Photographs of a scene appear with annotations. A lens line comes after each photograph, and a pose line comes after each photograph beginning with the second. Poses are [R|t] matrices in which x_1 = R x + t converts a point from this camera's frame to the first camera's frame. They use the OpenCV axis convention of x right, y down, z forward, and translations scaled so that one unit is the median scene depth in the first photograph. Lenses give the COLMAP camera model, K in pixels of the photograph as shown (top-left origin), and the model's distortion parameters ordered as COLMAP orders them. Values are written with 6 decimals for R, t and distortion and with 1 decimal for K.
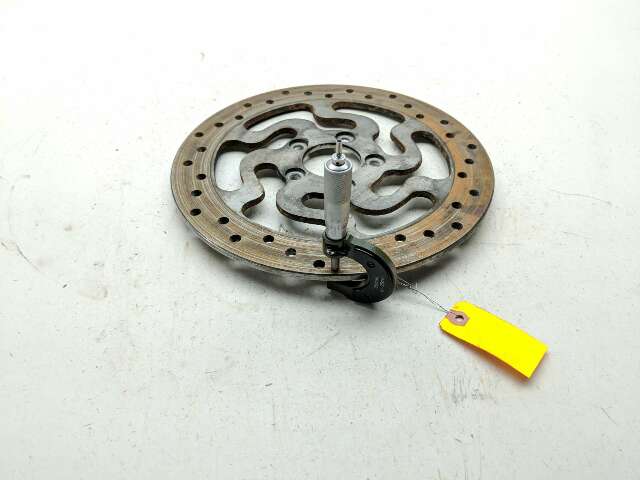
lens RADIAL K [[509.4, 0, 320.0], [0, 509.4, 265.8], [0, 0, 1]] dist [-0.082368, -0.013007]
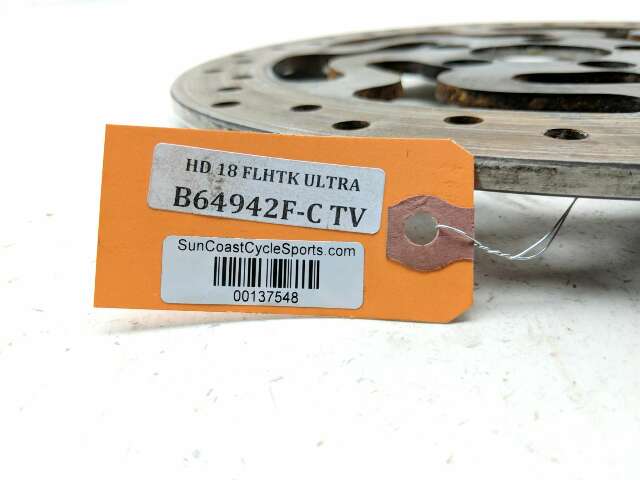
lens RADIAL K [[509.4, 0, 320.0], [0, 509.4, 265.8], [0, 0, 1]] dist [-0.082368, -0.013007]
pose [[0.997266, -0.028509, -0.068170, -0.167446], [0.006445, 0.952618, -0.304101, 0.119553], [0.073610, 0.302830, 0.950198, 0.742721]]
